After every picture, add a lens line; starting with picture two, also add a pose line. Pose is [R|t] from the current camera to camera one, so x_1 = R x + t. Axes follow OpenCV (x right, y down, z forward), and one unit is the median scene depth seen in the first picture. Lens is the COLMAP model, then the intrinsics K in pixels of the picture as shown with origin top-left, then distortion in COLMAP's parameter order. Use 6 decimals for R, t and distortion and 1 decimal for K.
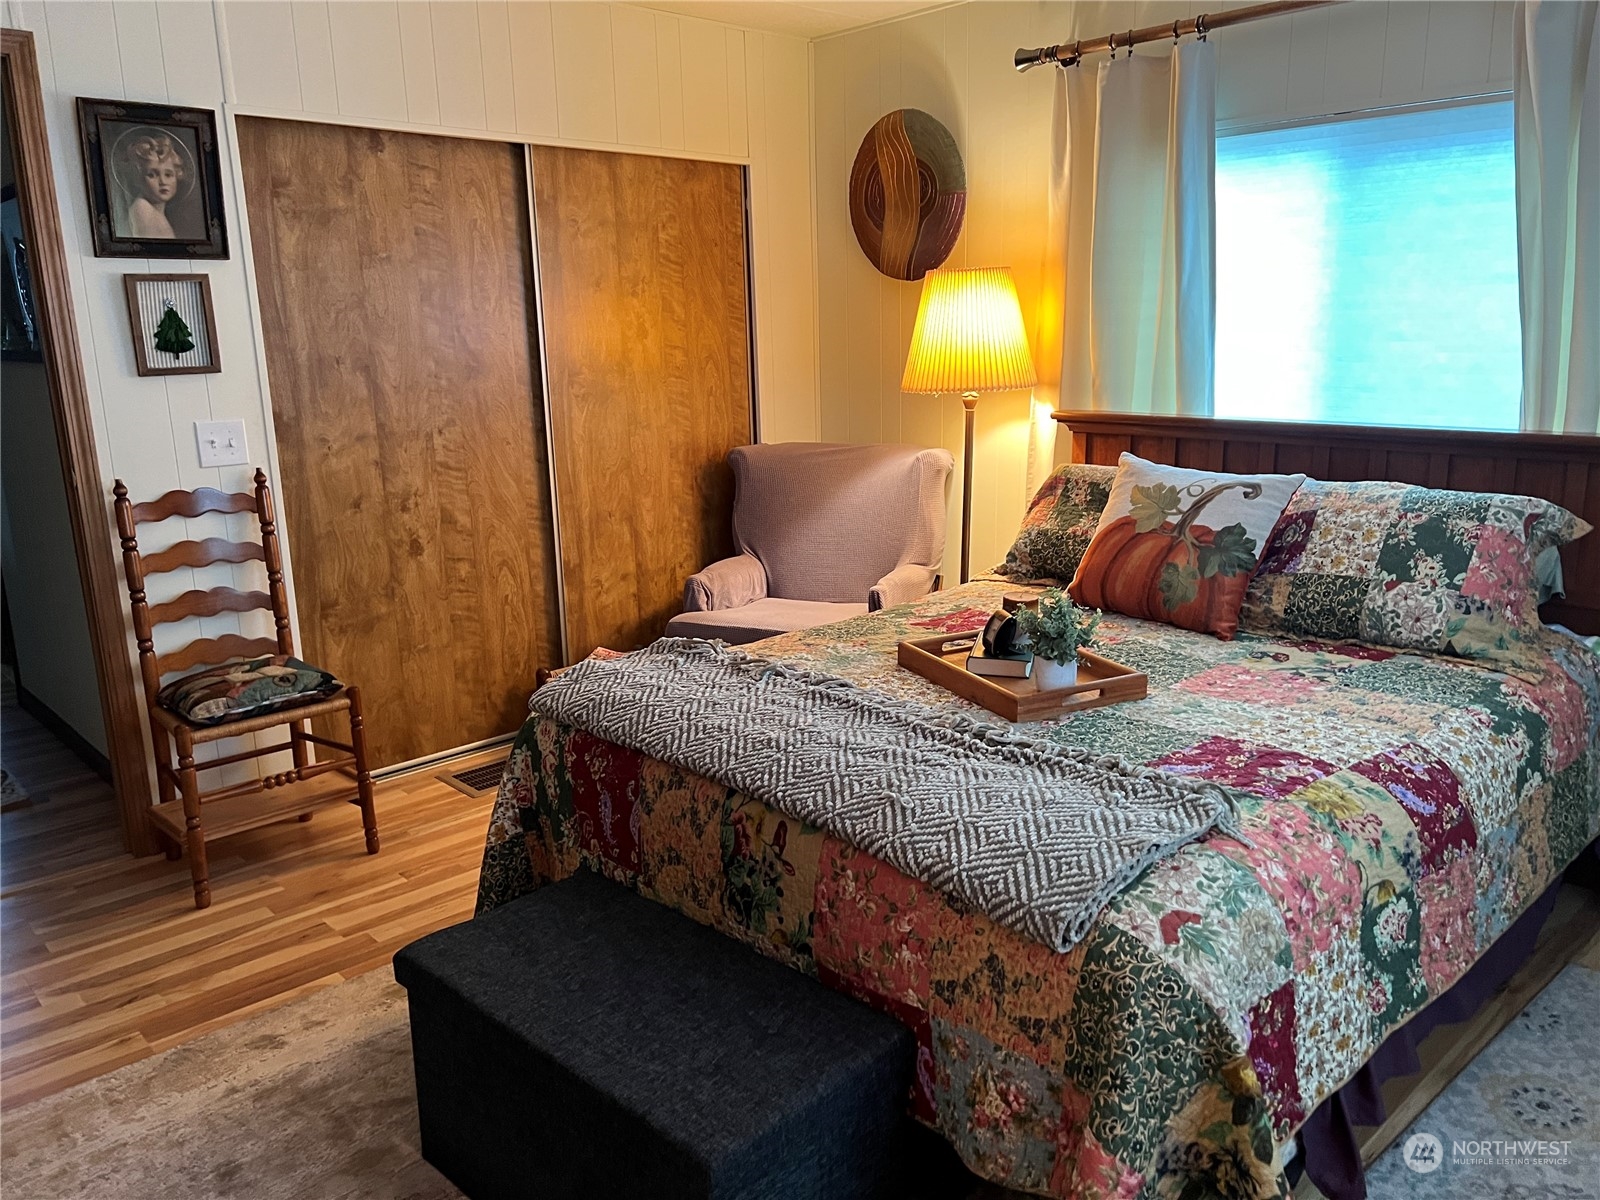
lens RADIAL K [[1196.0, 0, 770.9], [0, 1196.0, 585.8], [0, 0, 1]] dist [0.010783, -0.019004]
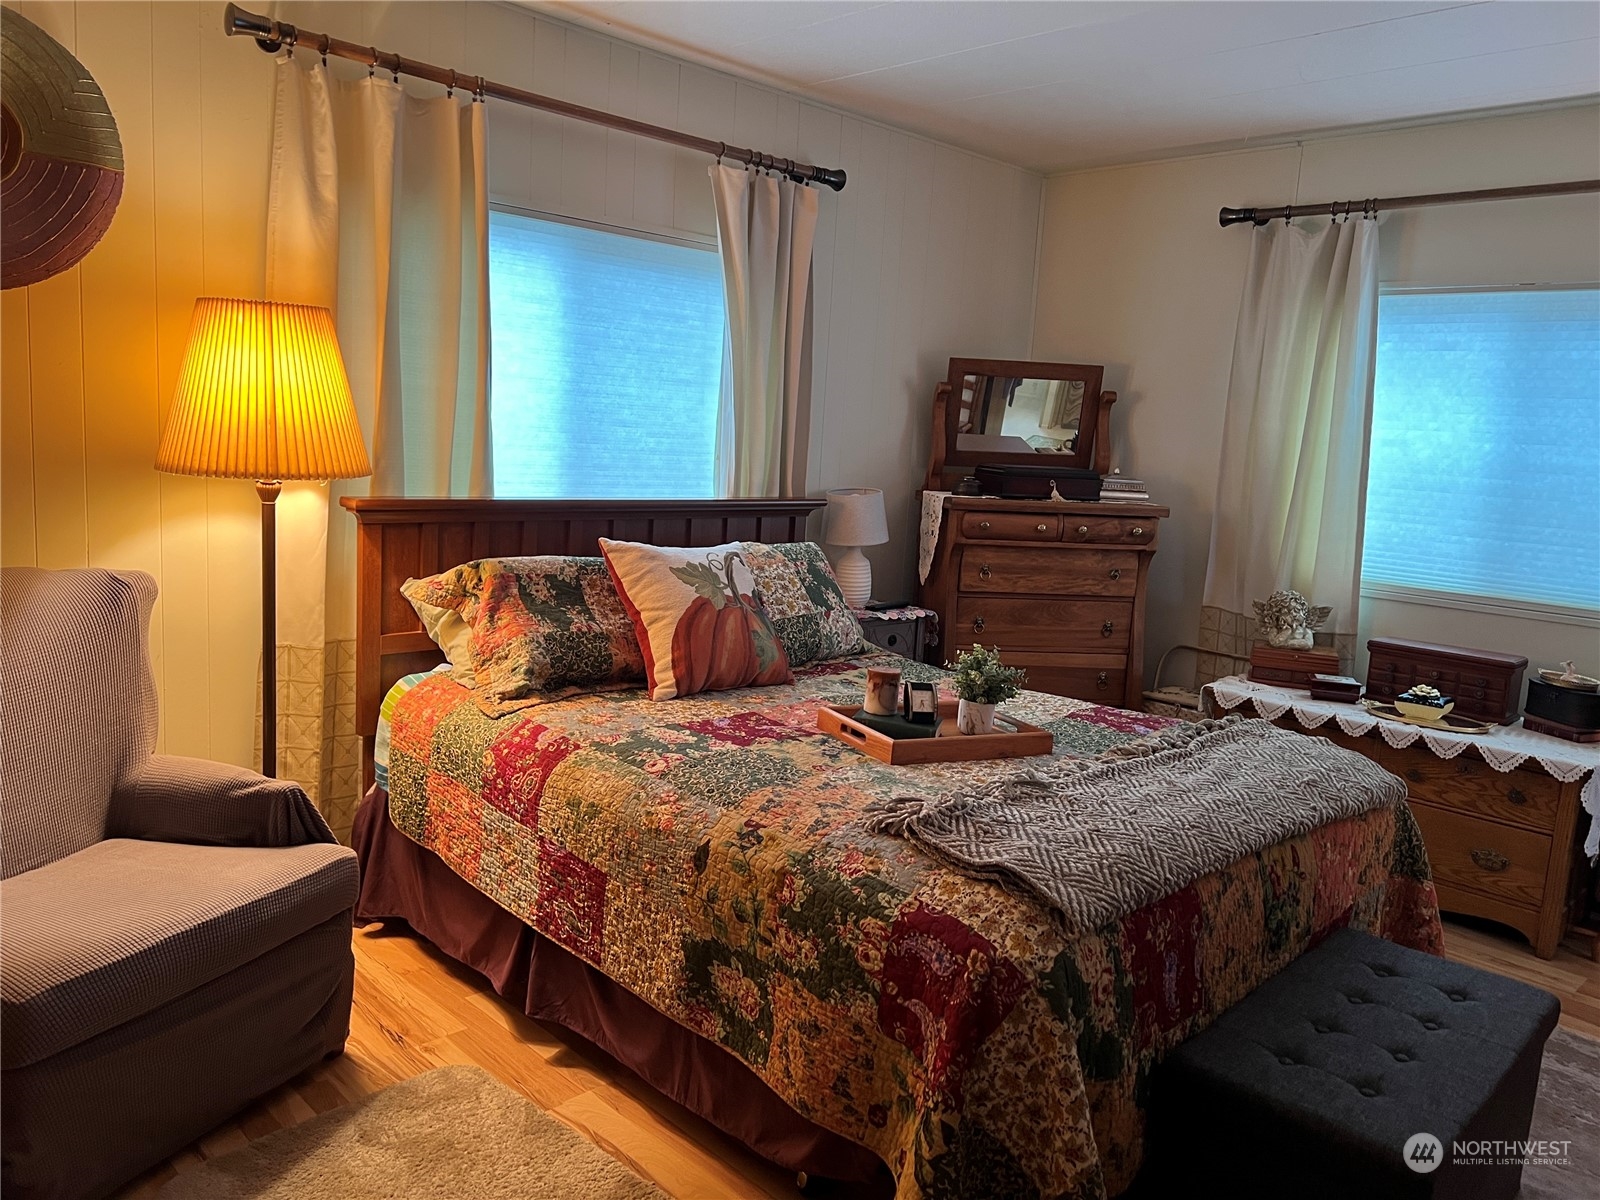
lens RADIAL K [[1196.0, 0, 799.4], [0, 1196.0, 598.3], [0, 0, 1]] dist [0.010783, -0.019004]
pose [[-0.037585, -0.124358, 0.991525, -0.665156], [0.154754, 0.979532, 0.128720, -0.161945], [-0.987238, 0.158280, -0.017571, 0.865713]]
